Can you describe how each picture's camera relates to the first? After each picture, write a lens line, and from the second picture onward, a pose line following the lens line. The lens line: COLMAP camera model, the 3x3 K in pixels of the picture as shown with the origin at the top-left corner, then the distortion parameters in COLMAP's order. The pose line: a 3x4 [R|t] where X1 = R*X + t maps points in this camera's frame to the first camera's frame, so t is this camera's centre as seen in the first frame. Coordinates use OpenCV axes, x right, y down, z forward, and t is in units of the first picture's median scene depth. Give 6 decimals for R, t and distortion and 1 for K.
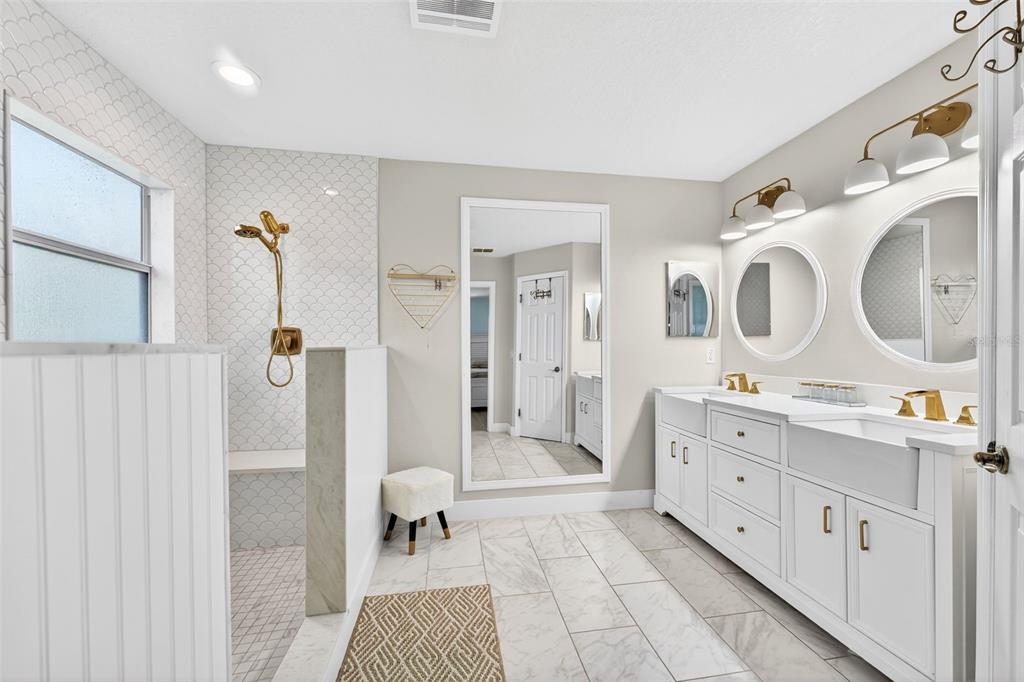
lens RADIAL K [[409.3, 0, 514.1], [0, 409.3, 343.3], [0, 0, 1]] dist [-0.007709, 0.000544]
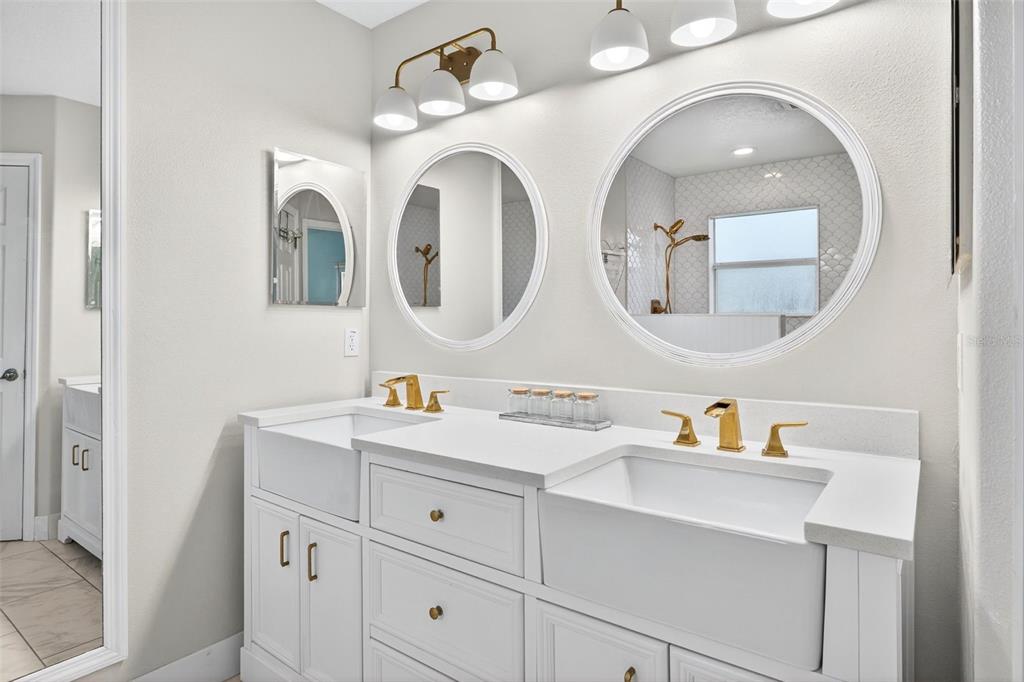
lens RADIAL K [[564.1, 0, 511.8], [0, 564.1, 326.3], [0, 0, 1]] dist [-0.010663, 0.001710]
pose [[0.713803, -0.000144, 0.700346, 0.124333], [-0.009015, 0.999915, 0.009393, 0.000572], [-0.700288, -0.013018, 0.713741, 0.358858]]
